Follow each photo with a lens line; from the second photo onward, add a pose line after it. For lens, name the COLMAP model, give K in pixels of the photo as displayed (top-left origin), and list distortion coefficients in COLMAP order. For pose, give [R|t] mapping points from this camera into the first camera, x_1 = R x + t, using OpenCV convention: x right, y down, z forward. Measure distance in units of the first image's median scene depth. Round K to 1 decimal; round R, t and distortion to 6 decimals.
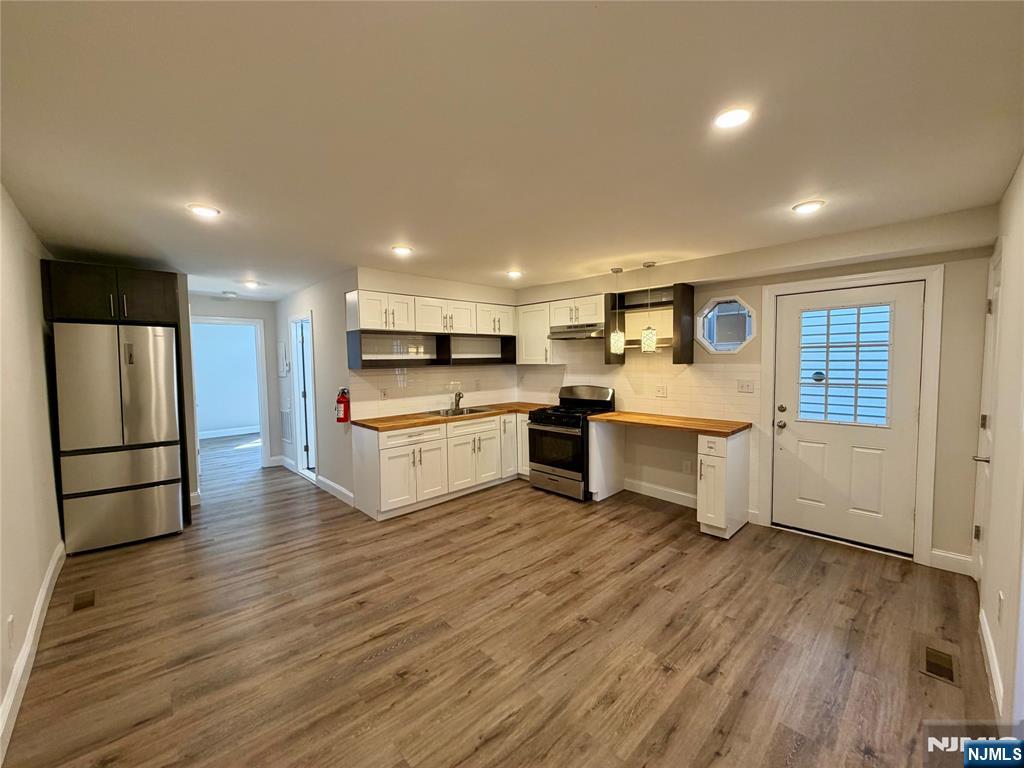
lens RADIAL K [[405.2, 0, 512.0], [0, 405.2, 384.0], [0, 0, 1]] dist [0.000013, 0.000010]
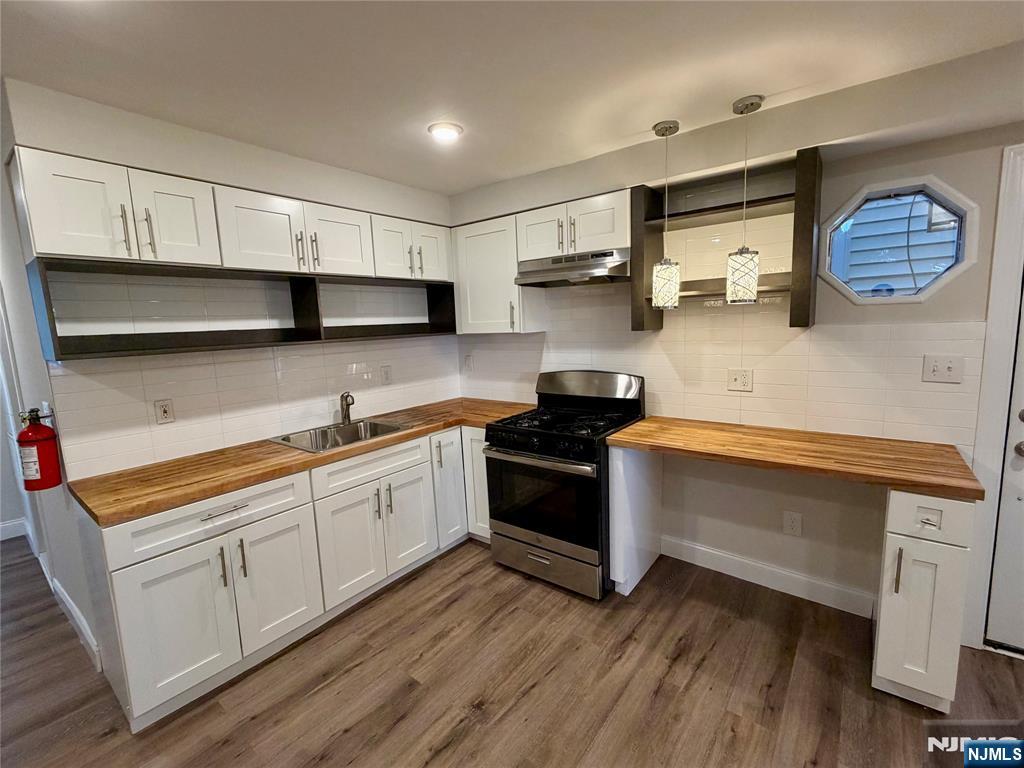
lens RADIAL K [[452.0, 0, 512.0], [0, 452.0, 384.0], [0, 0, 1]] dist [0.002173, 0.000008]
pose [[0.989811, -0.042896, 0.135770, -0.001031], [0.033059, 0.996718, 0.073895, -0.027605], [-0.138494, -0.068654, 0.987981, 0.436014]]
